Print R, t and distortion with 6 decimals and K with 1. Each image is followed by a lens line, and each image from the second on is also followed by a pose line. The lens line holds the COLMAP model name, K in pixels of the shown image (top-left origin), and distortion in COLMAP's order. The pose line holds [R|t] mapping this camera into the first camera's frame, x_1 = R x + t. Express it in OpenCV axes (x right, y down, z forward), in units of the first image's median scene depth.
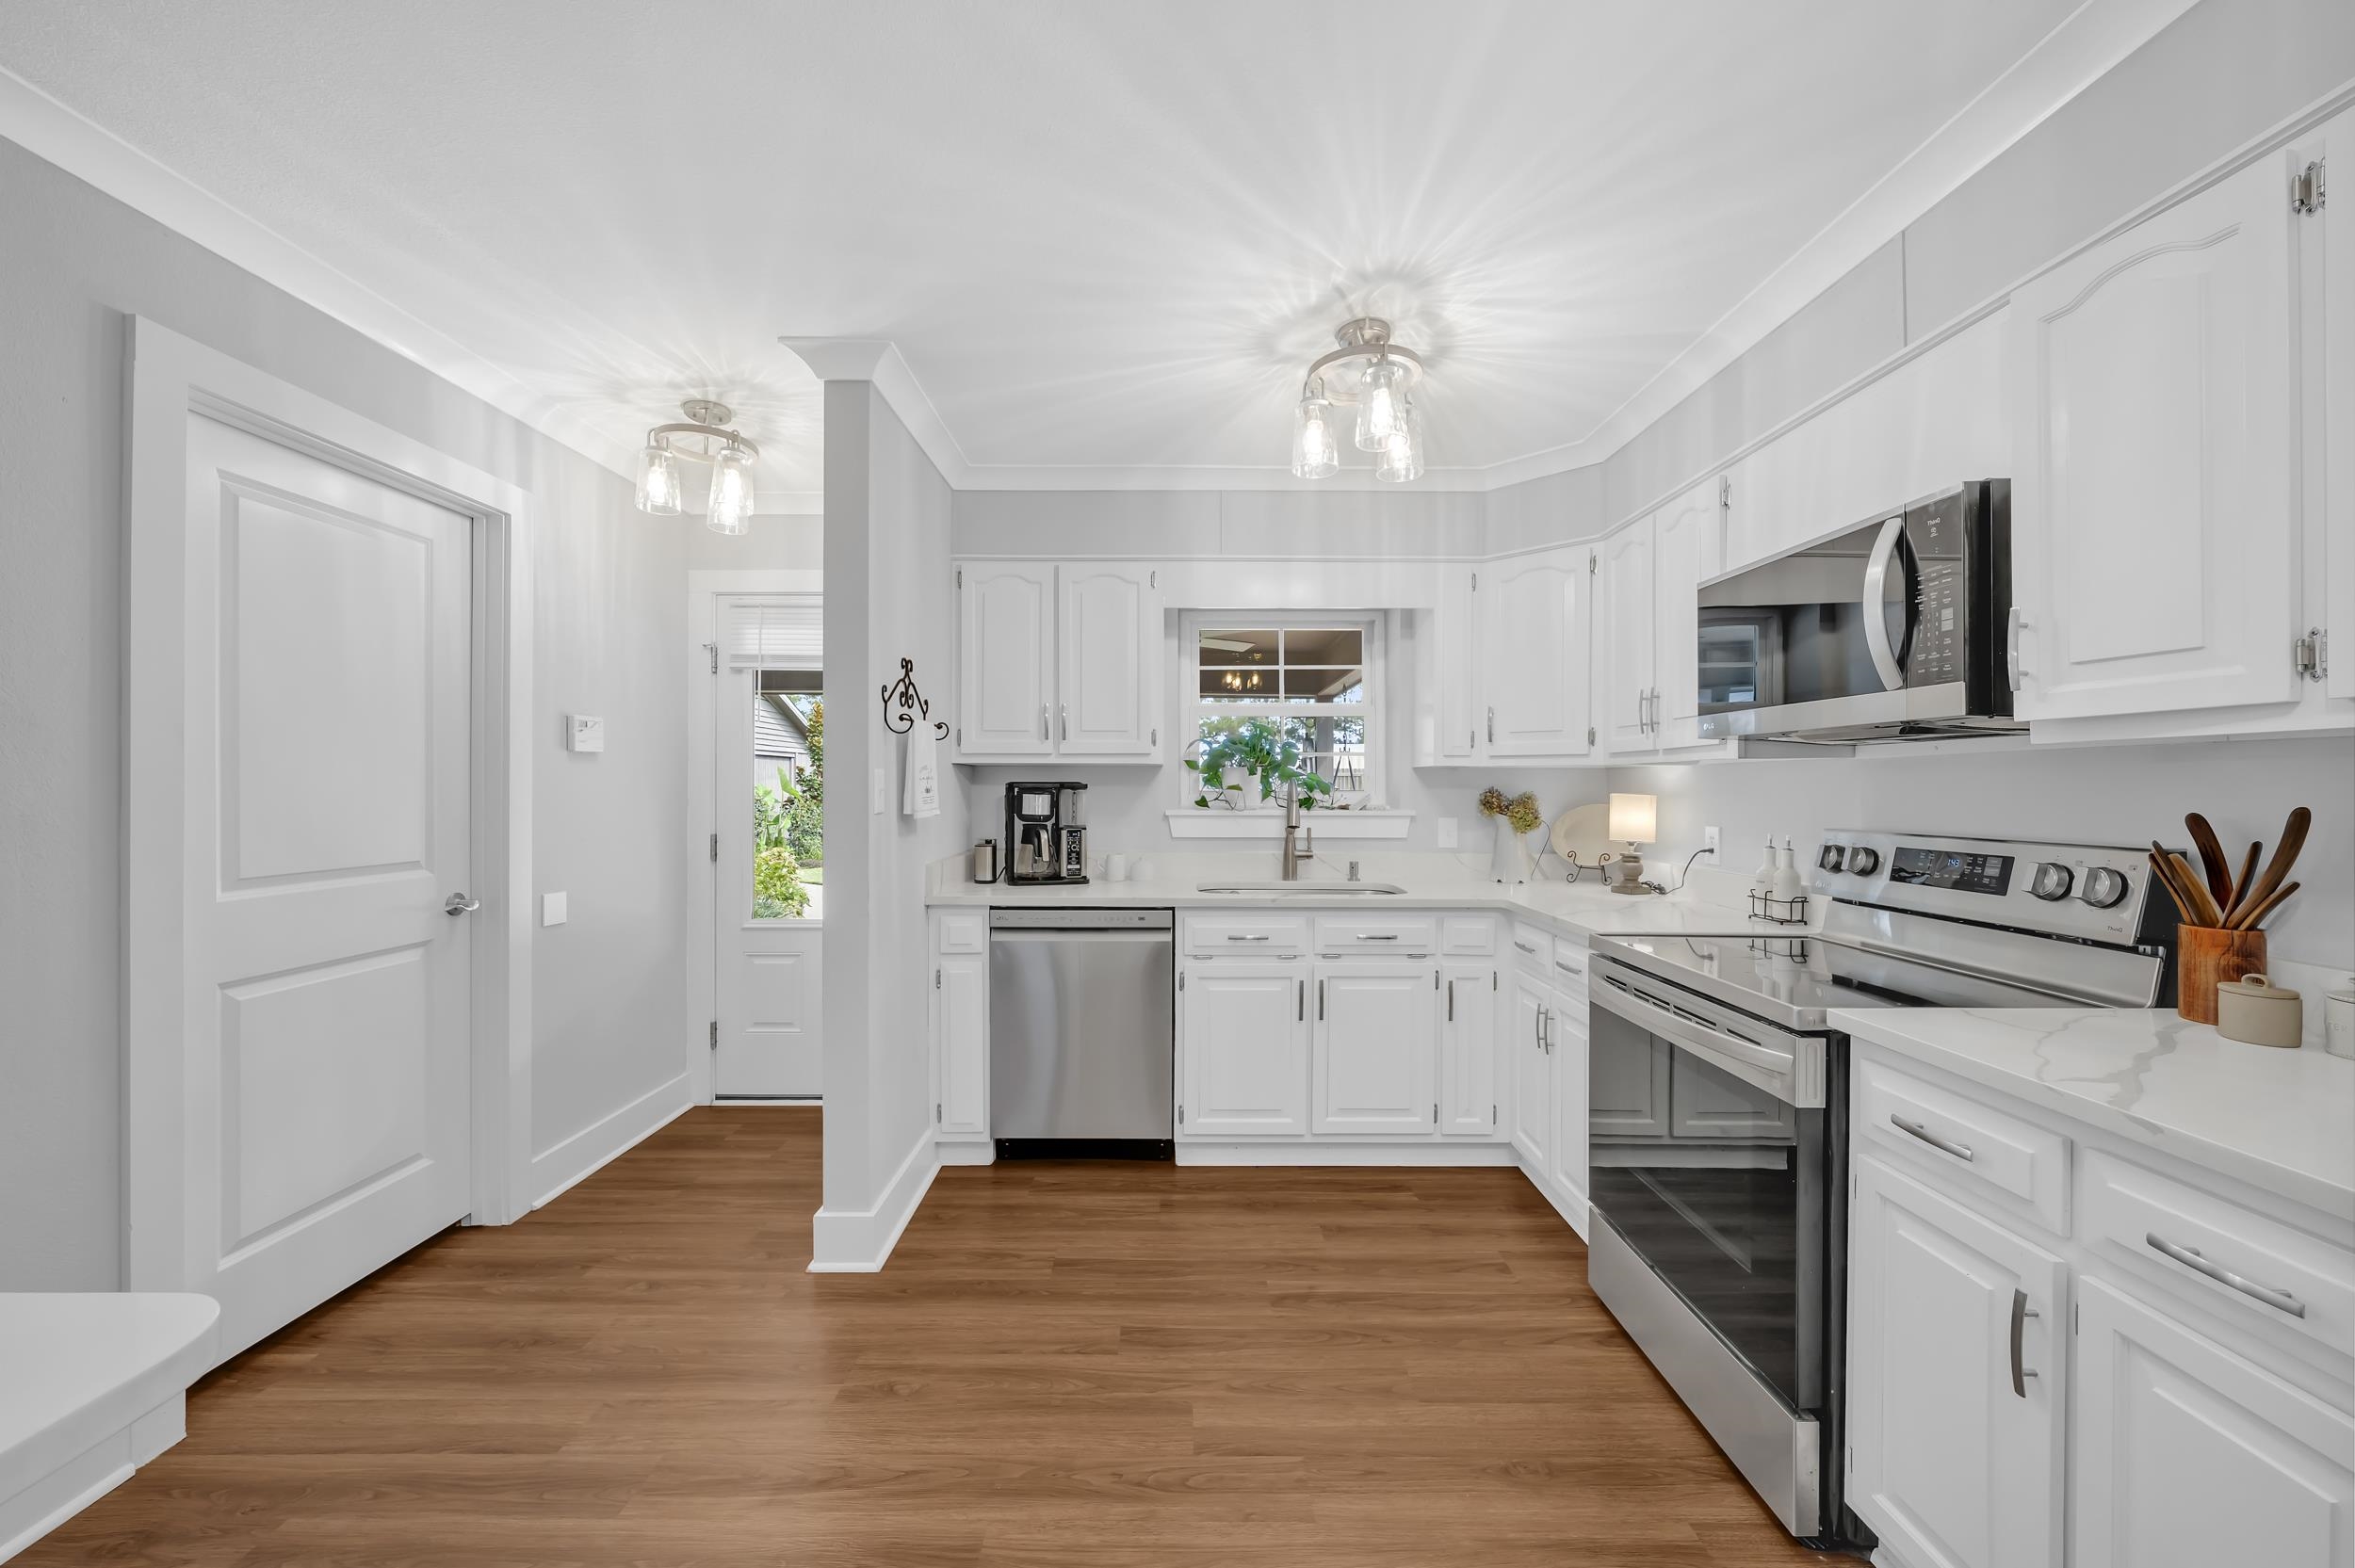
lens RADIAL K [[877.2, 0, 1174.0], [0, 877.2, 784.4], [0, 0, 1]] dist [-0.003616, -0.000151]
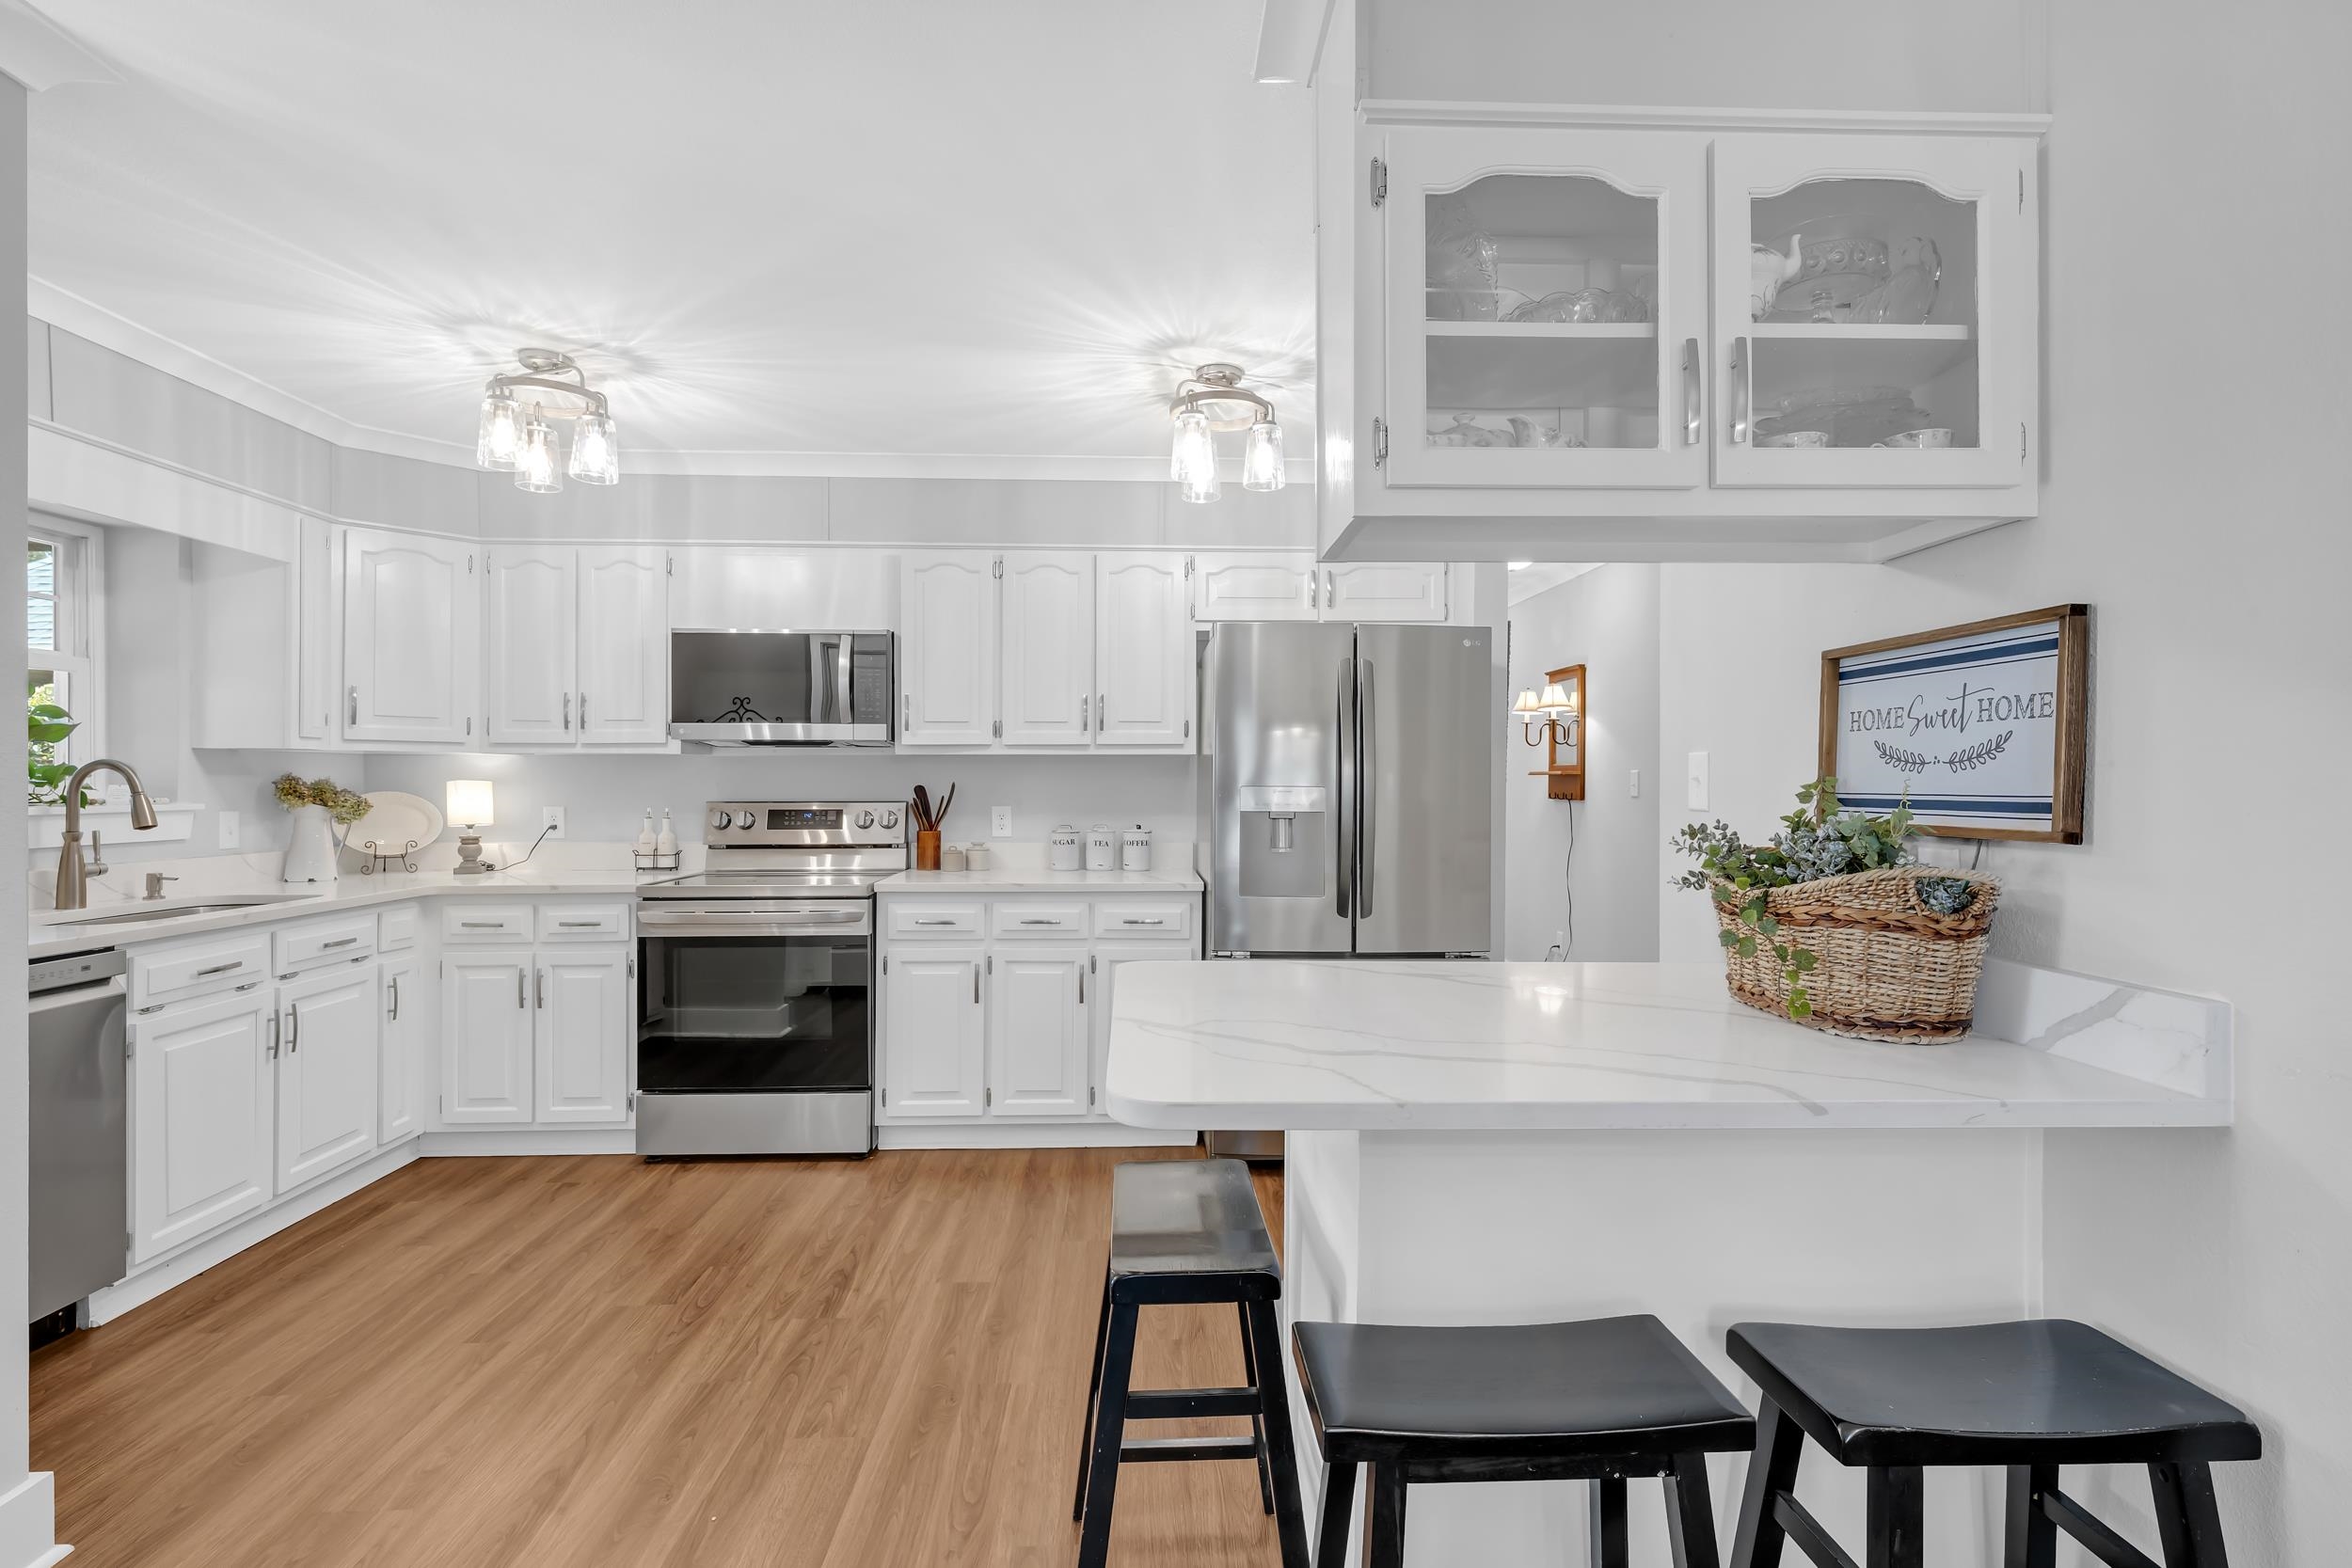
lens RADIAL K [[1139.6, 0, 1187.1], [0, 1139.6, 783.7], [0, 0, 1]] dist [0.015695, 0.000338]
pose [[-0.046777, -0.004511, 0.998895, -0.990391], [-0.002793, 0.999986, 0.004385, 0.006787], [-0.998901, -0.002585, -0.046789, 0.208406]]
